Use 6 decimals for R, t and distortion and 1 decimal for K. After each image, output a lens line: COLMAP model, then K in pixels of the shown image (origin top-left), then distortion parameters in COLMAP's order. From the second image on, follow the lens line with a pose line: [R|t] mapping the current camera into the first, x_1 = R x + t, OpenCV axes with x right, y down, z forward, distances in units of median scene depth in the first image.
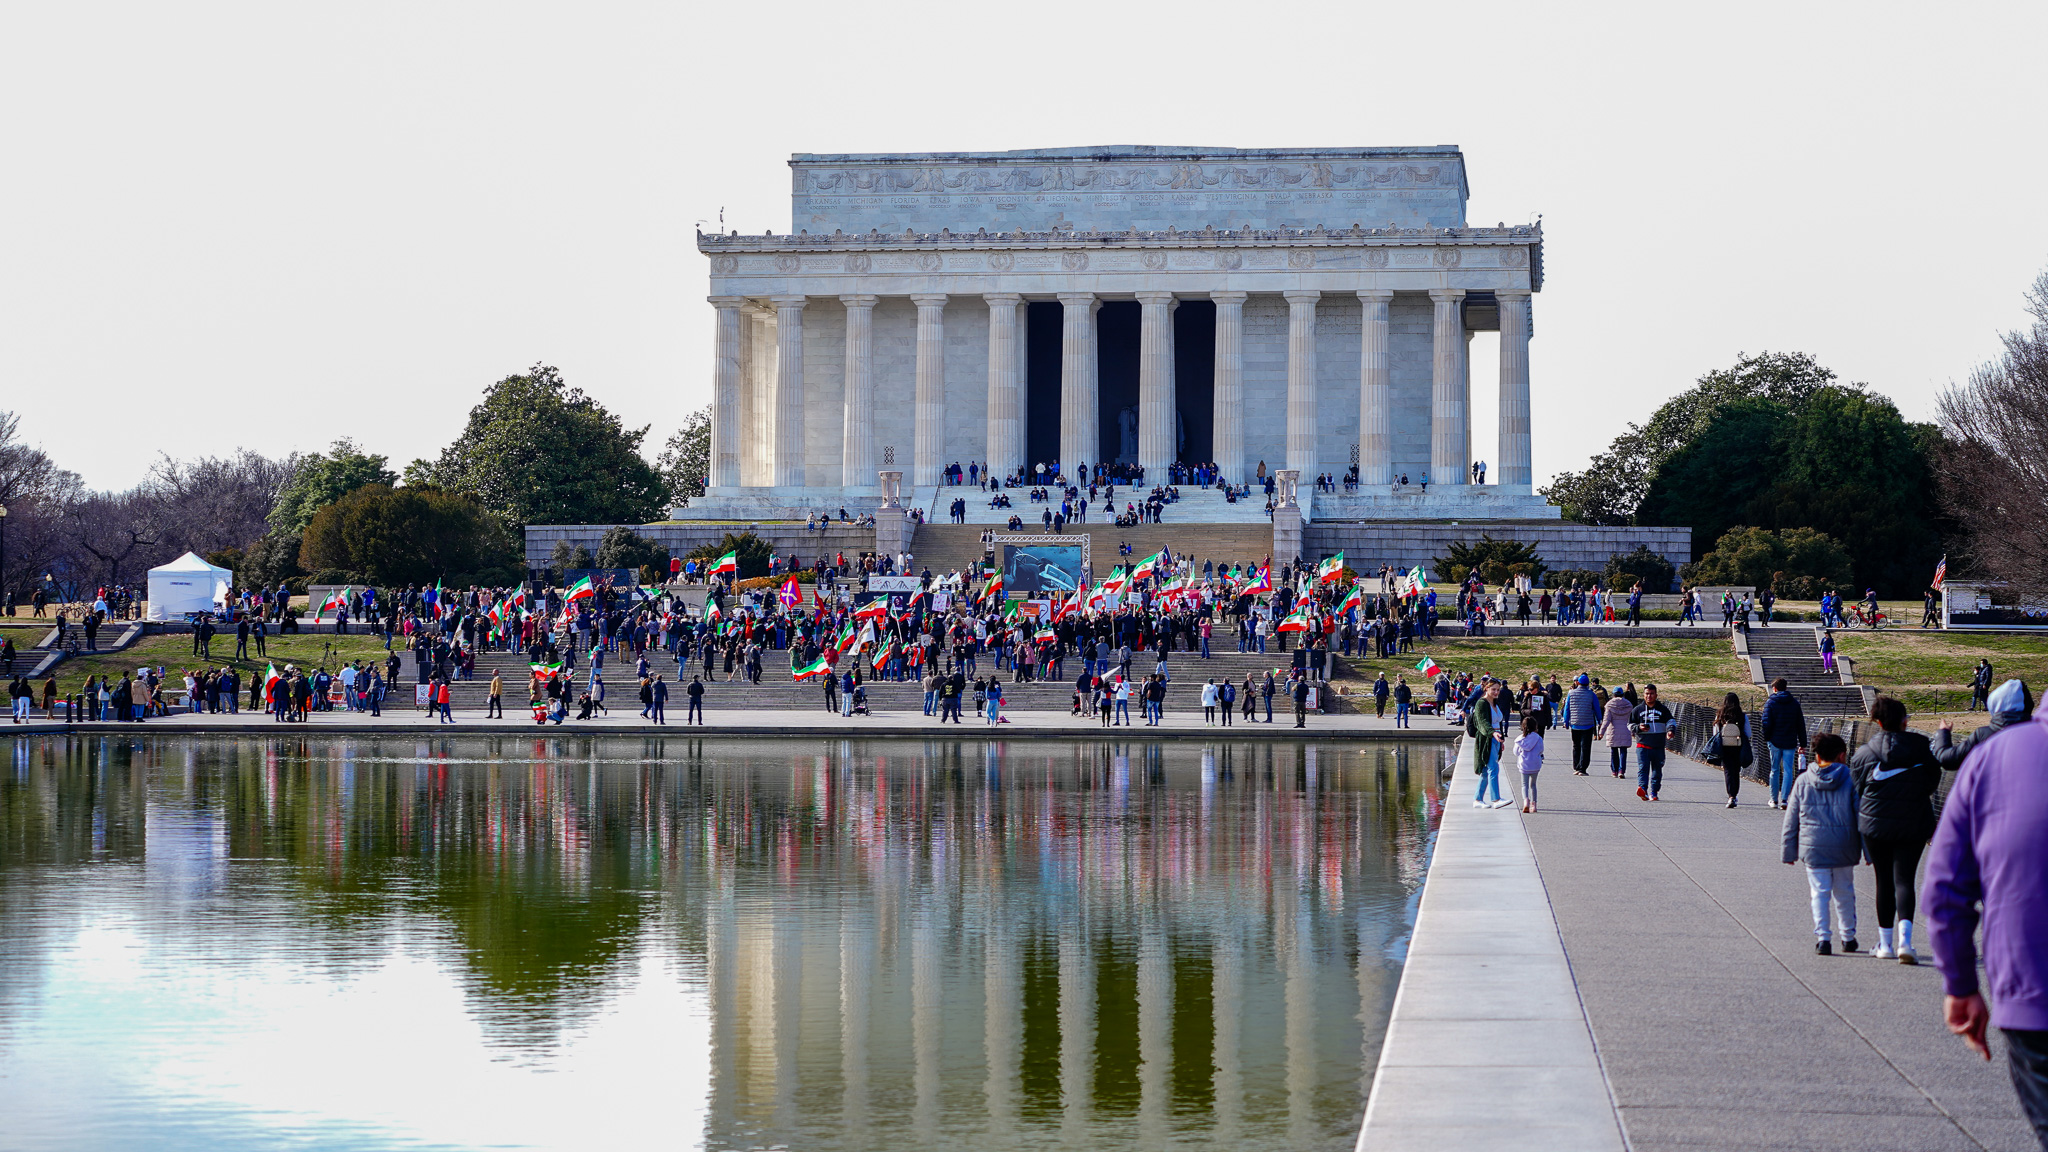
lens RADIAL K [[4130.6, 0, 1024.0], [0, 4130.6, 576.0], [0, 0, 1]] dist [-0.258087, -0.062320]
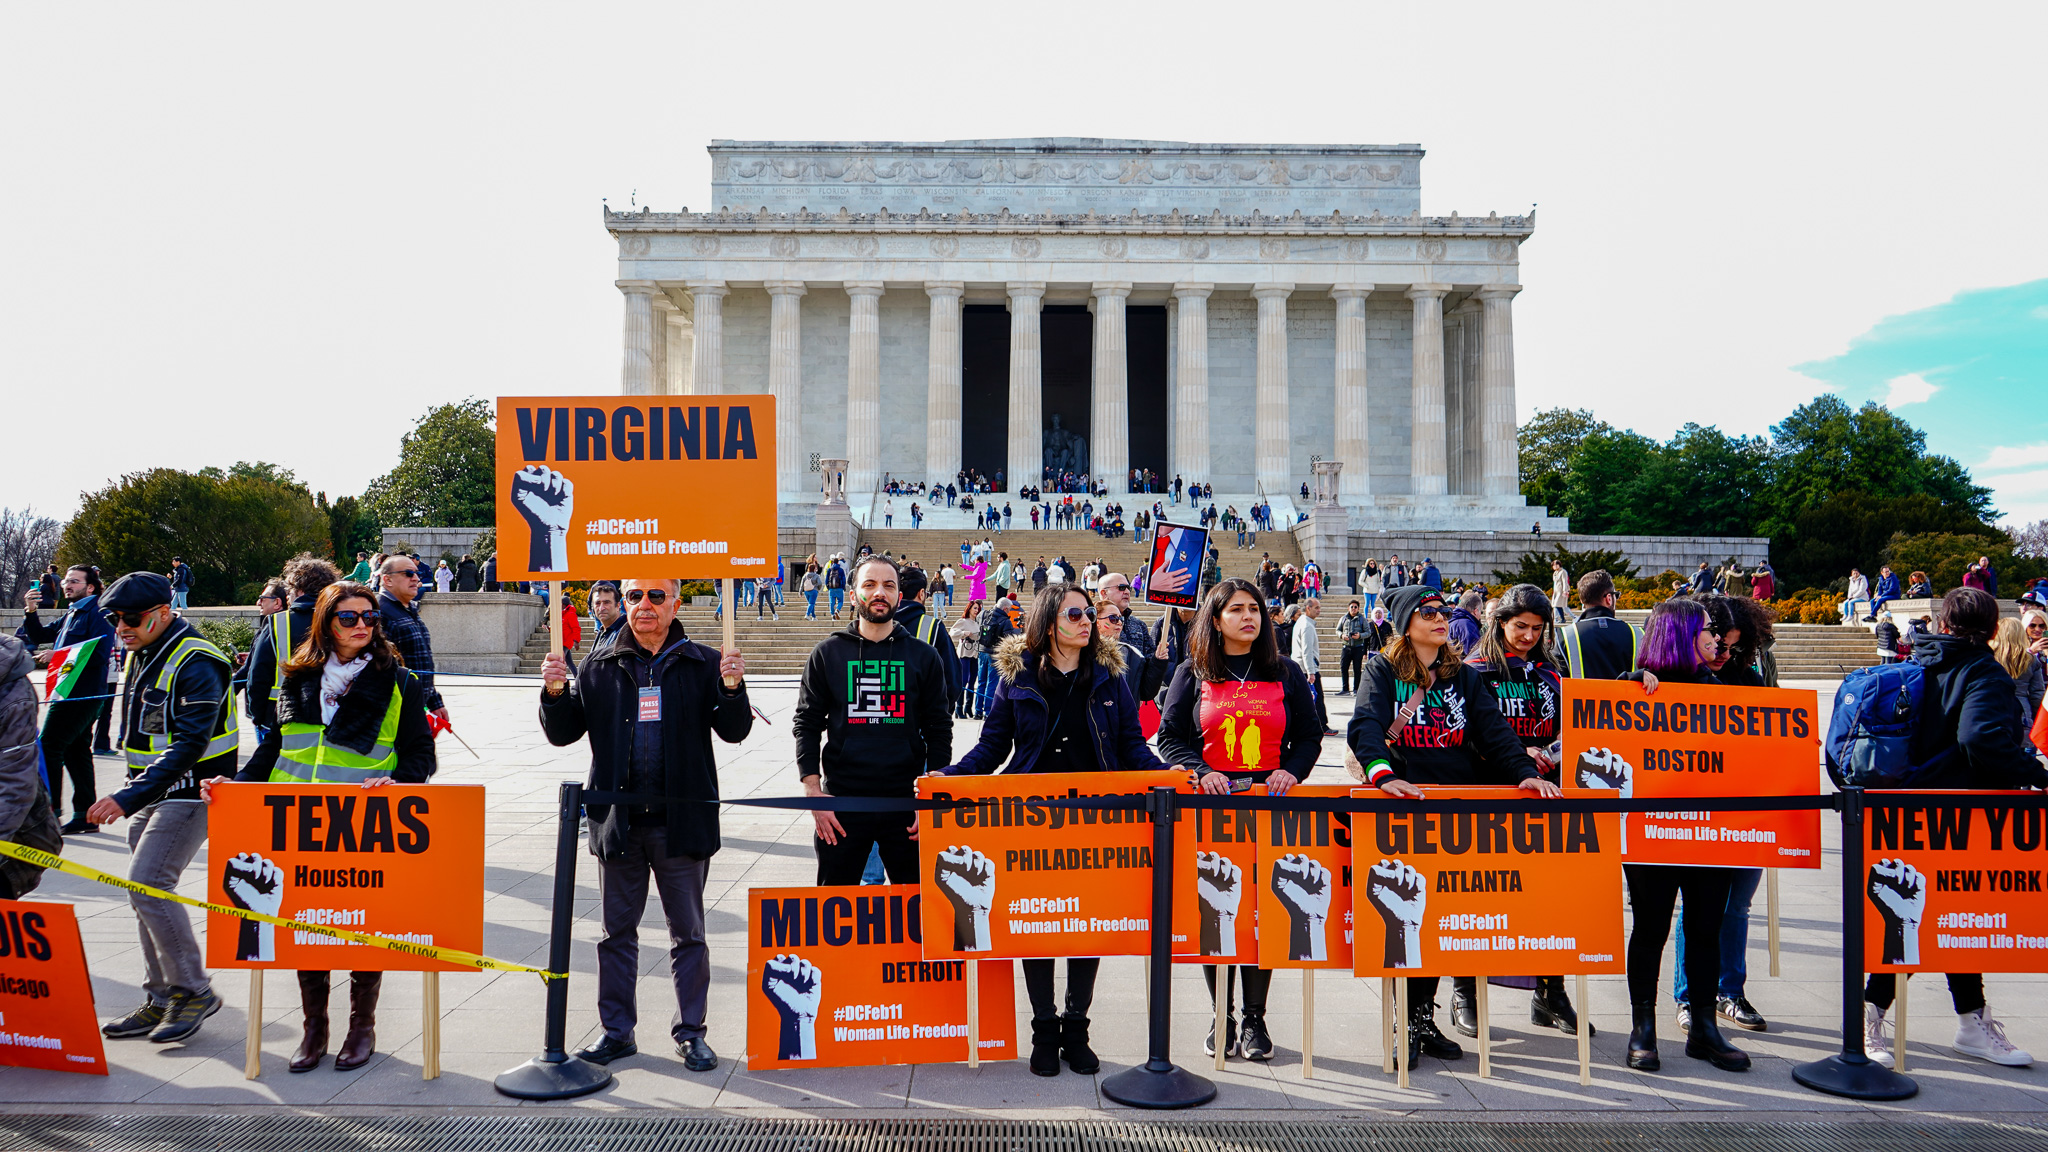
lens RADIAL K [[1629.7, 0, 1024.0], [0, 1629.7, 576.0], [0, 0, 1]] dist [-0.002894, 0.006000]
pose [[0.991020, 0.006653, 0.133548, -0.035616], [-0.004487, 0.999854, -0.016507, 0.002246], [-0.133639, 0.015759, 0.990905, 0.639854]]
